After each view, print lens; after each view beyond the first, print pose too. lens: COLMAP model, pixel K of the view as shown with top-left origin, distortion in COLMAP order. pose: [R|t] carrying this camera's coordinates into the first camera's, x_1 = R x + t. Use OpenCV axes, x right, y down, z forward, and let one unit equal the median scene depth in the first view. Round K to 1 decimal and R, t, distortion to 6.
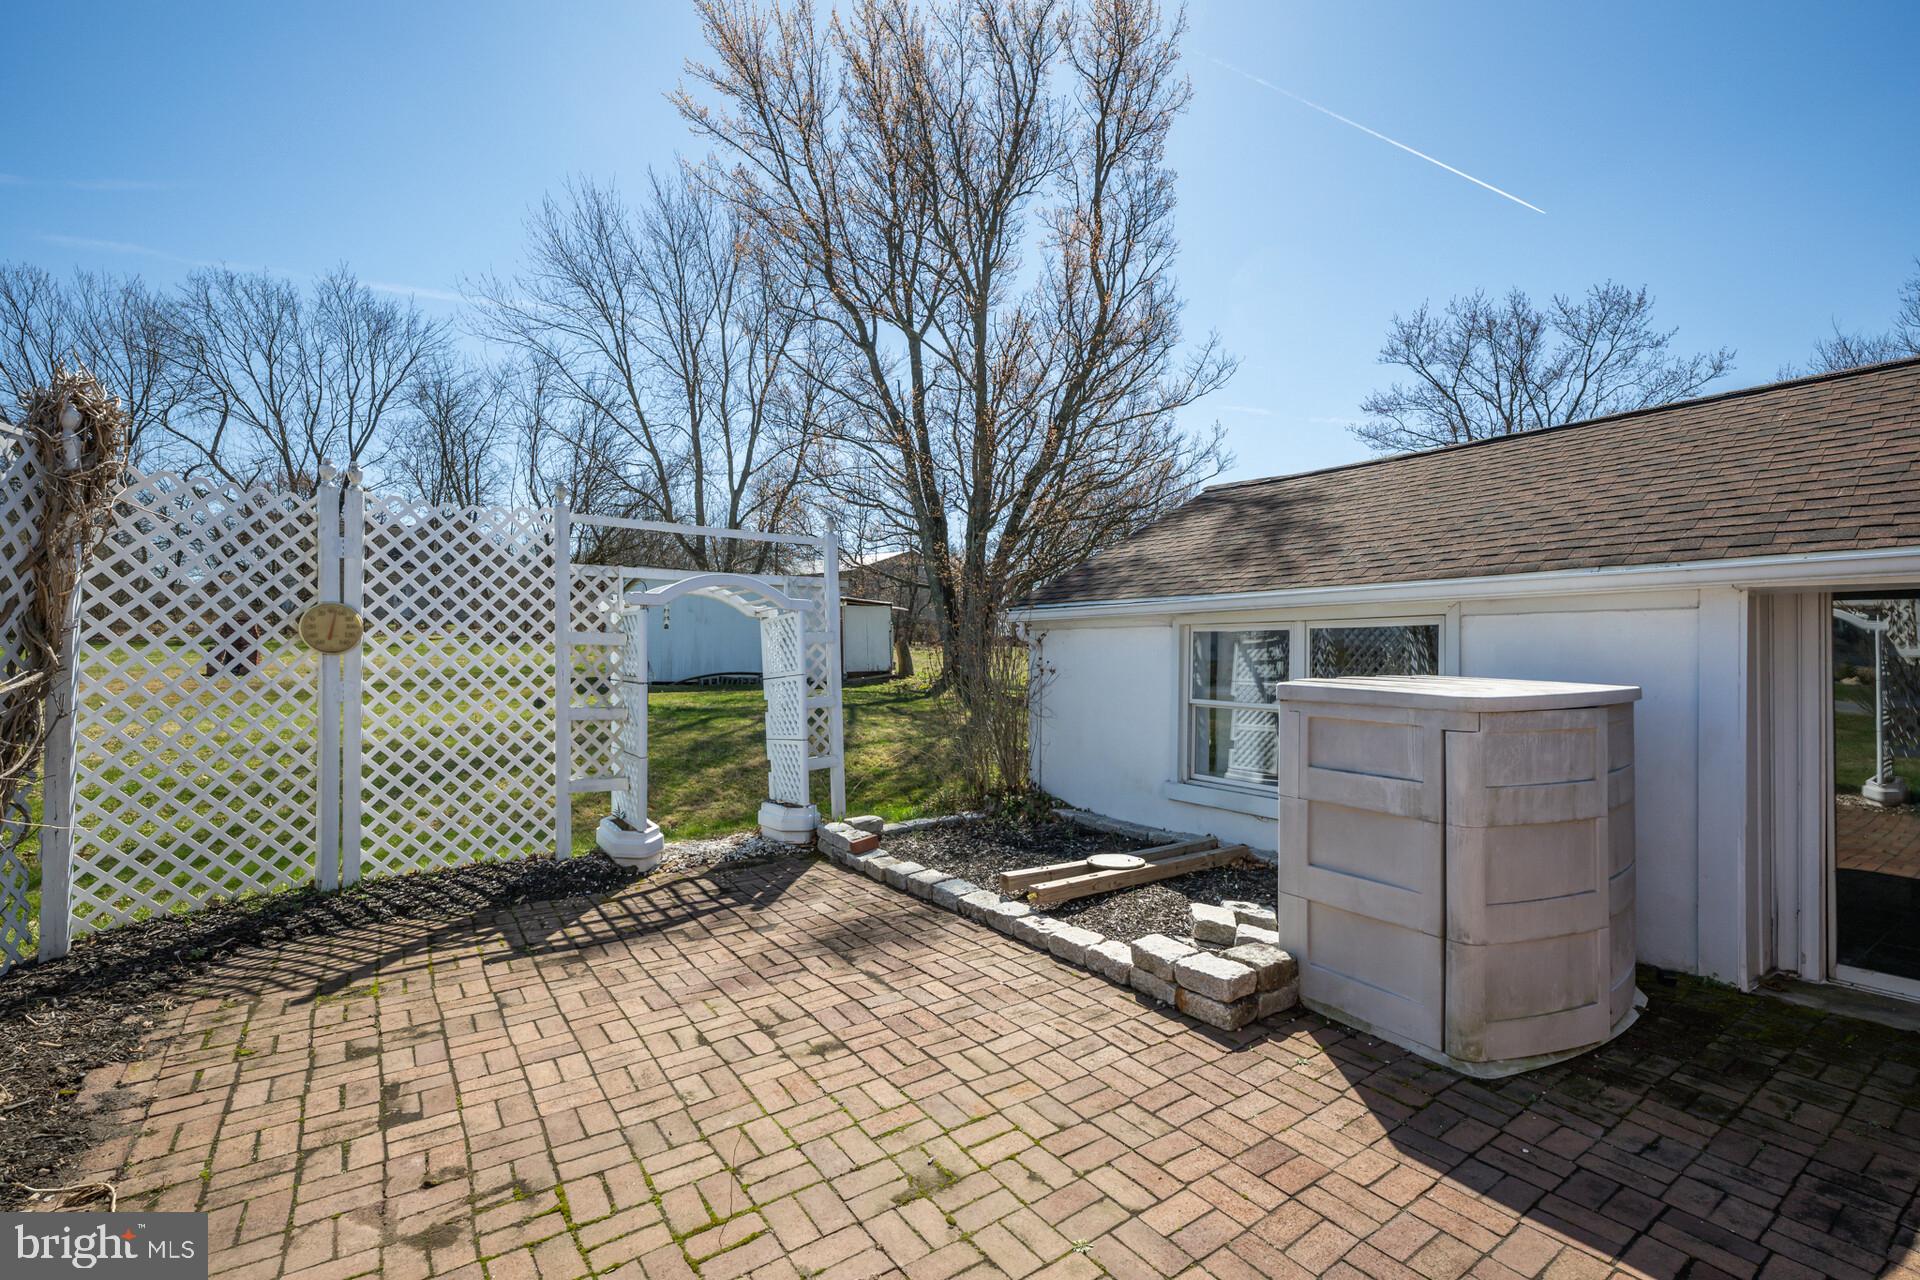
lens RADIAL K [[843.2, 0, 960.0], [0, 843.2, 640.0], [0, 0, 1]] dist [-0.009379, 0.000063]
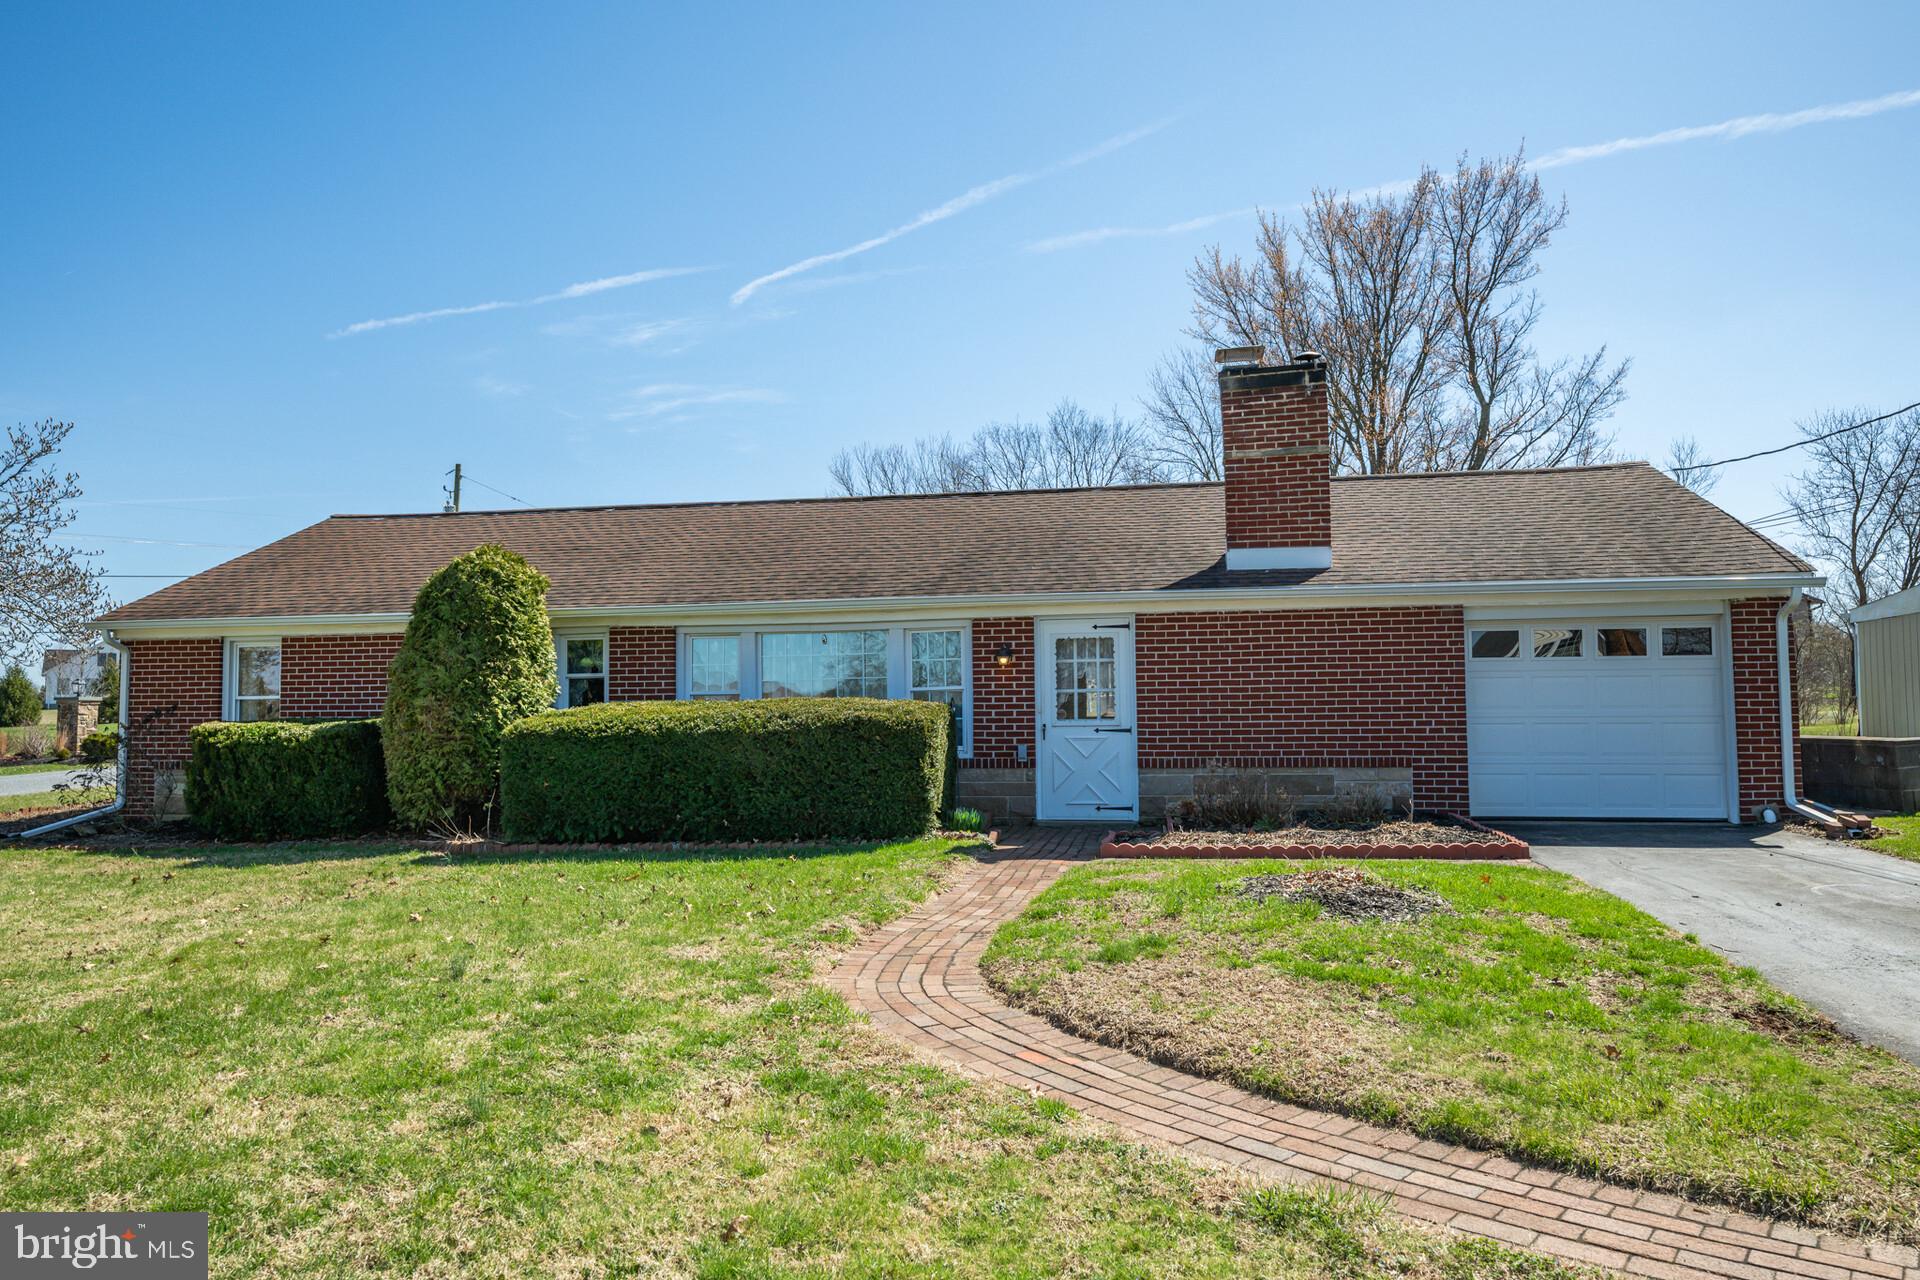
lens RADIAL K [[1289.2, 0, 960.0], [0, 1289.2, 640.0], [0, 0, 1]] dist [-0.001898, -0.003144]
pose [[0.708448, -0.059701, -0.703233, 0.500314], [0.027540, 0.997995, -0.056980, 0.013751], [0.705225, 0.021001, 0.708672, -0.480709]]
